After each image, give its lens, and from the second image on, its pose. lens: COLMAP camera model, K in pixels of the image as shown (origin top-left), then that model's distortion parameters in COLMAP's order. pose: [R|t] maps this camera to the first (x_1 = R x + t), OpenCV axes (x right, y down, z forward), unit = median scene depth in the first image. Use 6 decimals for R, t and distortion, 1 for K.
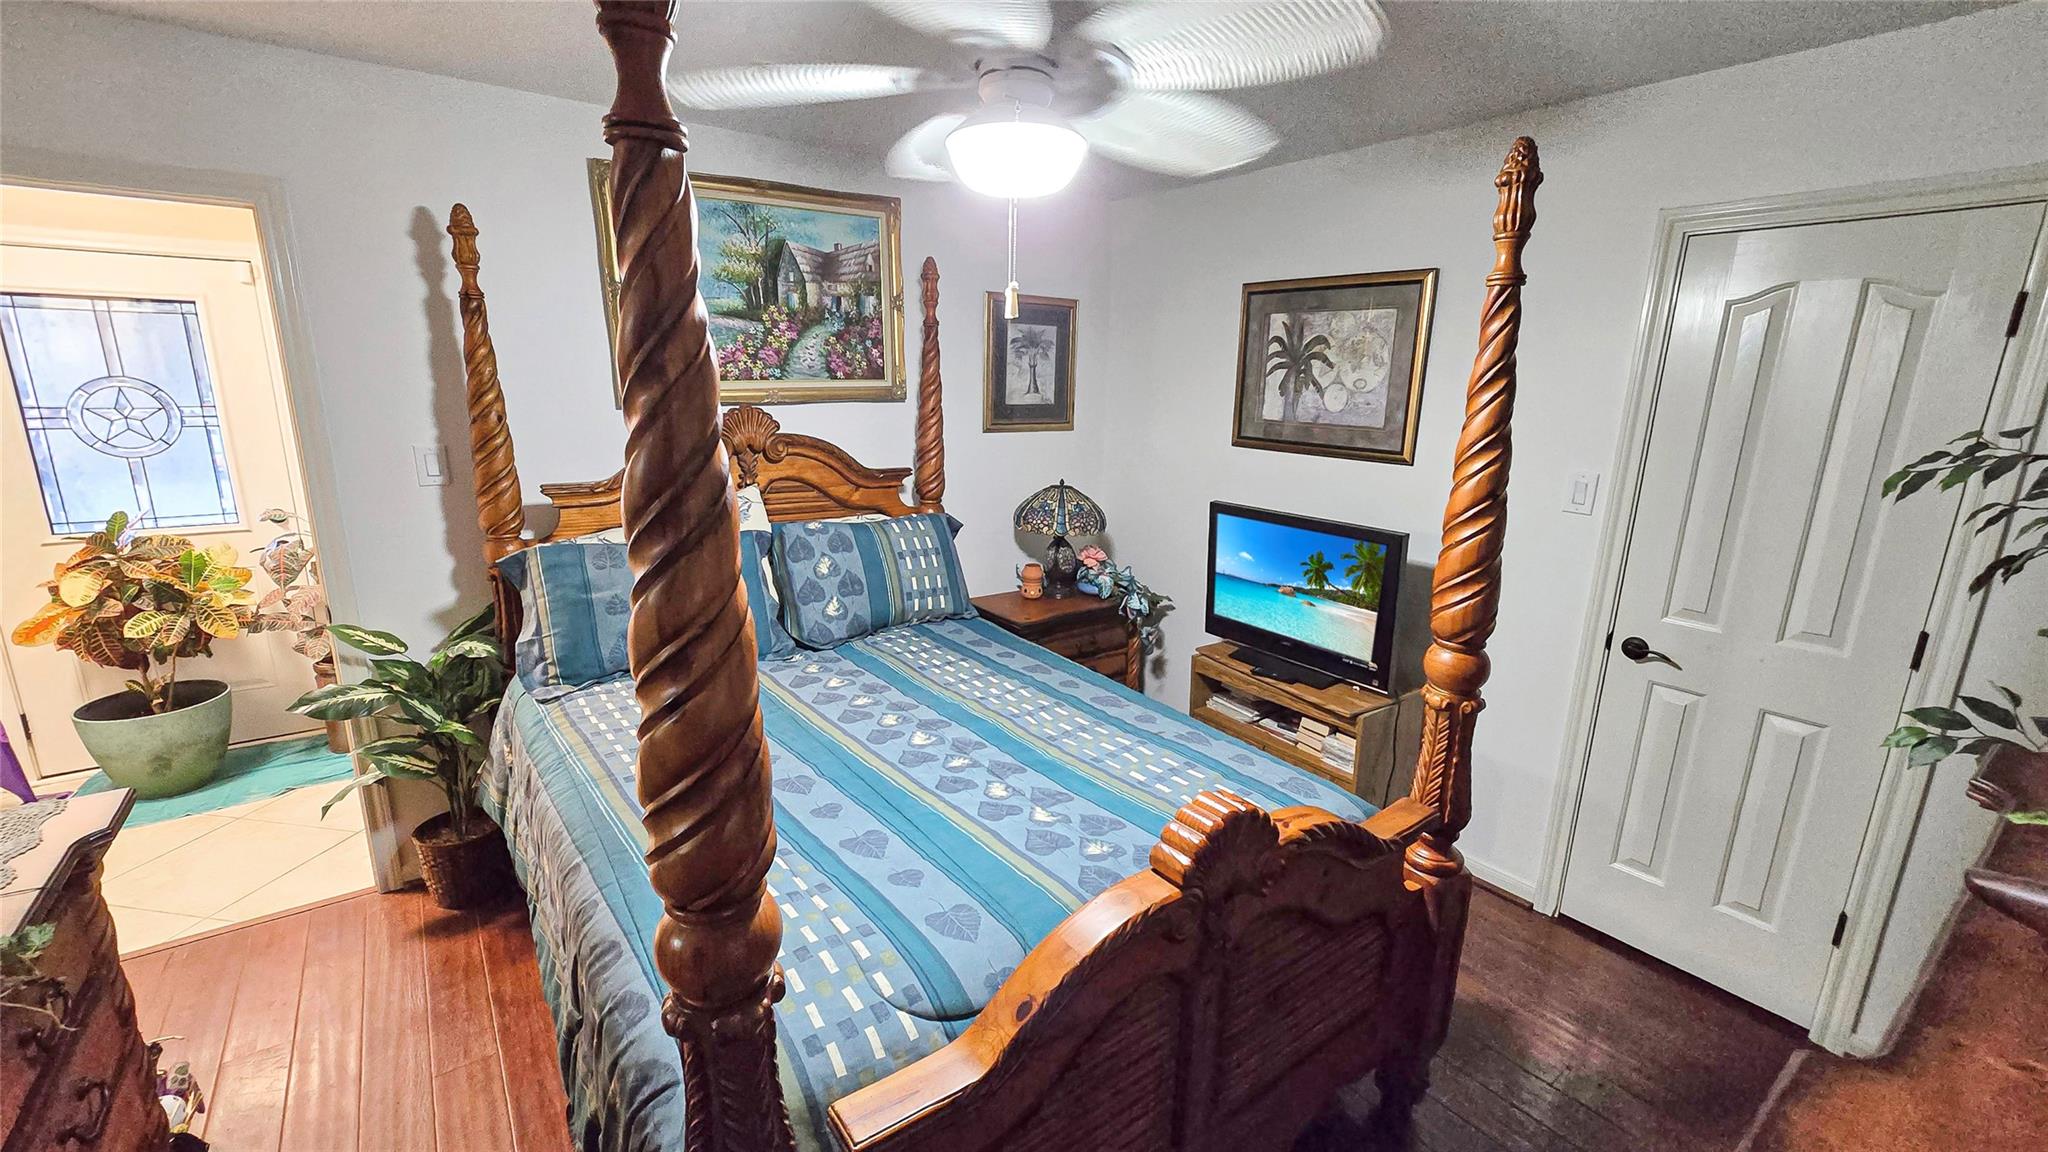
lens RADIAL K [[845.5, 0, 1040.2], [0, 845.5, 580.6], [0, 0, 1]] dist [-0.000204, -0.000058]
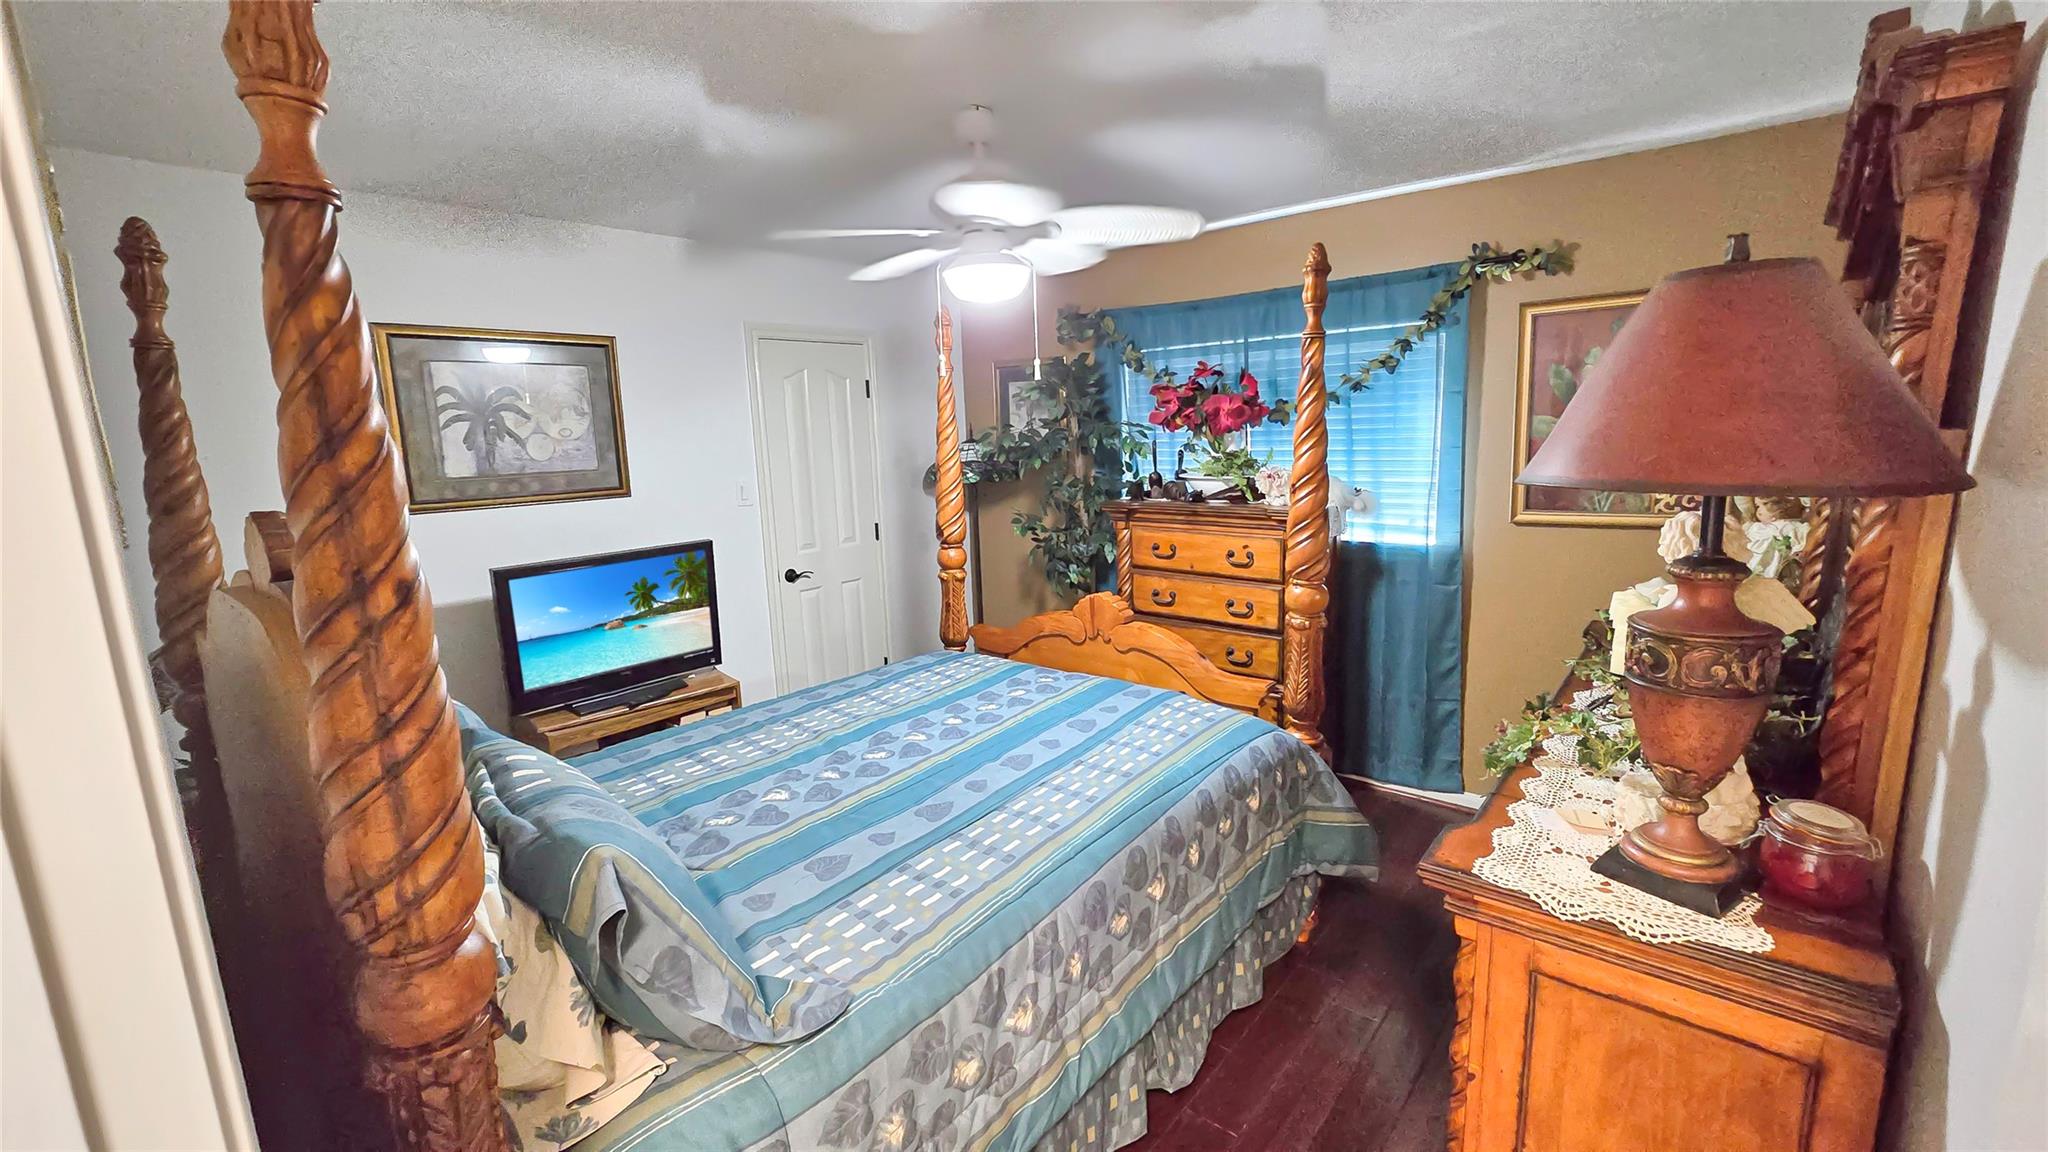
lens RADIAL K [[845.5, 0, 1040.2], [0, 845.5, 580.6], [0, 0, 1]] dist [-0.000204, -0.000058]
pose [[-0.249582, -0.193277, 0.948869, -0.876455], [0.249281, 0.934031, 0.255824, -0.186943], [-0.935718, 0.300384, -0.184937, 0.708288]]
